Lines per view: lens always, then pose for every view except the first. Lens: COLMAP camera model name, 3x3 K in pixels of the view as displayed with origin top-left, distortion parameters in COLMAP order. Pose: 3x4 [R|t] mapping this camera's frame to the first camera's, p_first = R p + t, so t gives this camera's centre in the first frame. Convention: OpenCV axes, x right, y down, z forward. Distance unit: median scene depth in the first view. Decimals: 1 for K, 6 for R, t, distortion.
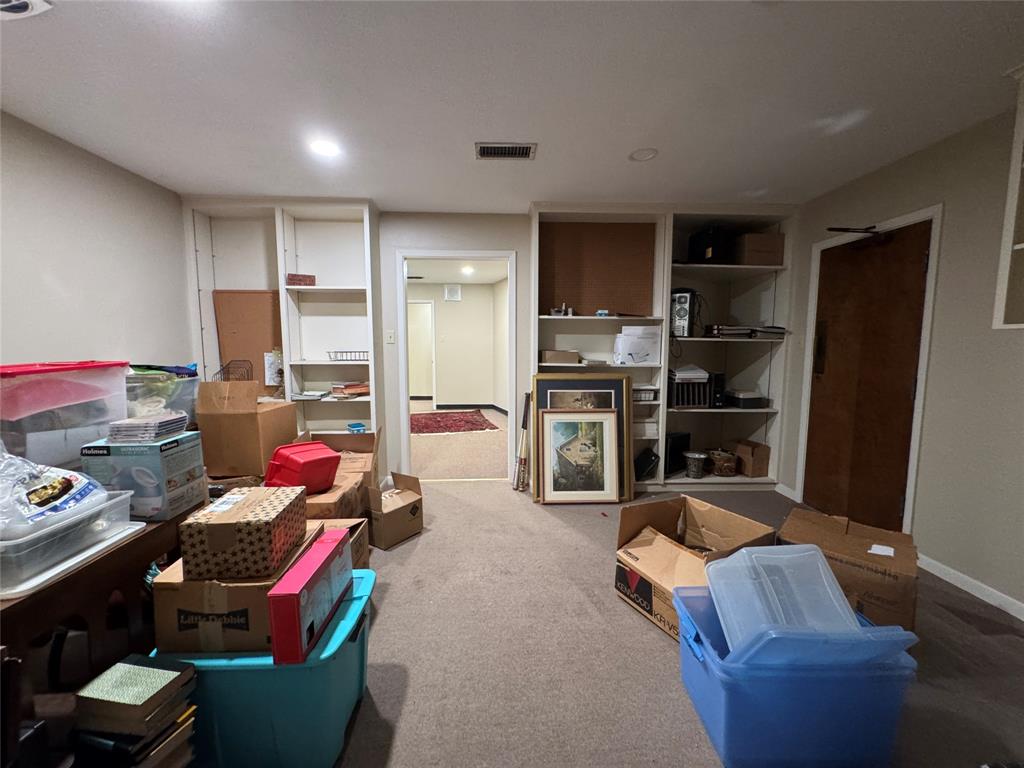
lens RADIAL K [[414.5, 0, 514.6], [0, 414.5, 386.1], [0, 0, 1]] dist [0.002999, 0.000977]
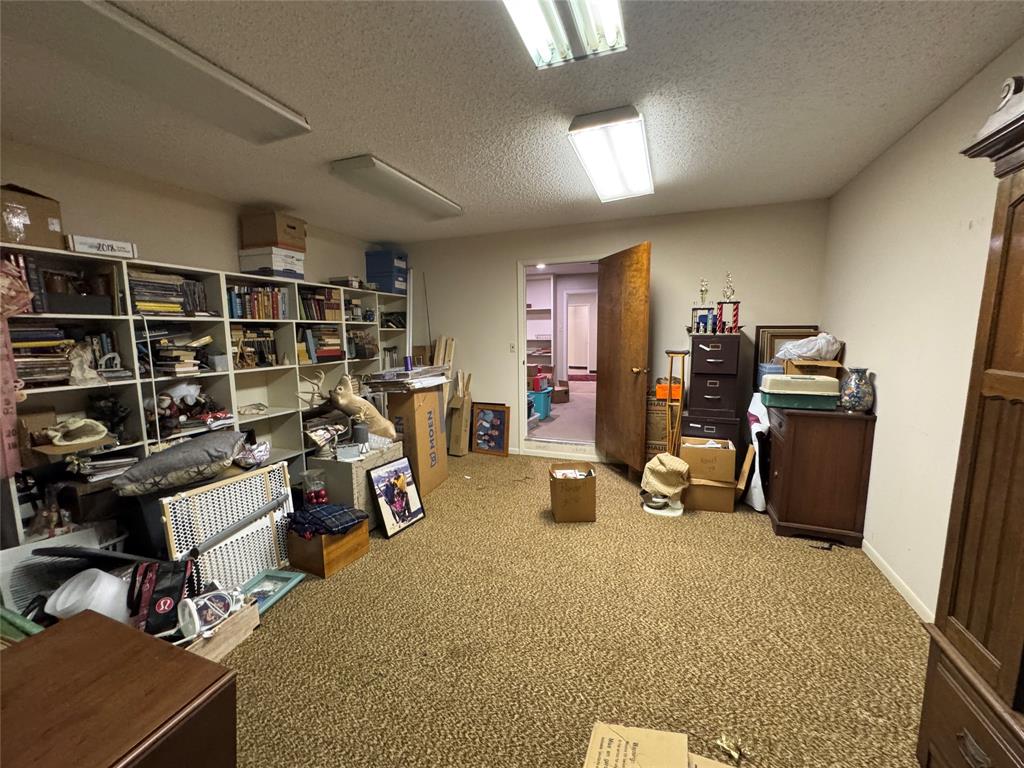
lens RADIAL K [[414.5, 0, 514.6], [0, 414.5, 386.1], [0, 0, 1]] dist [0.002999, 0.000977]
pose [[0.917955, 0.039569, -0.394705, 0.423418], [-0.027932, 0.998990, 0.035187, 0.138294], [0.395699, -0.021275, 0.918134, -1.329078]]
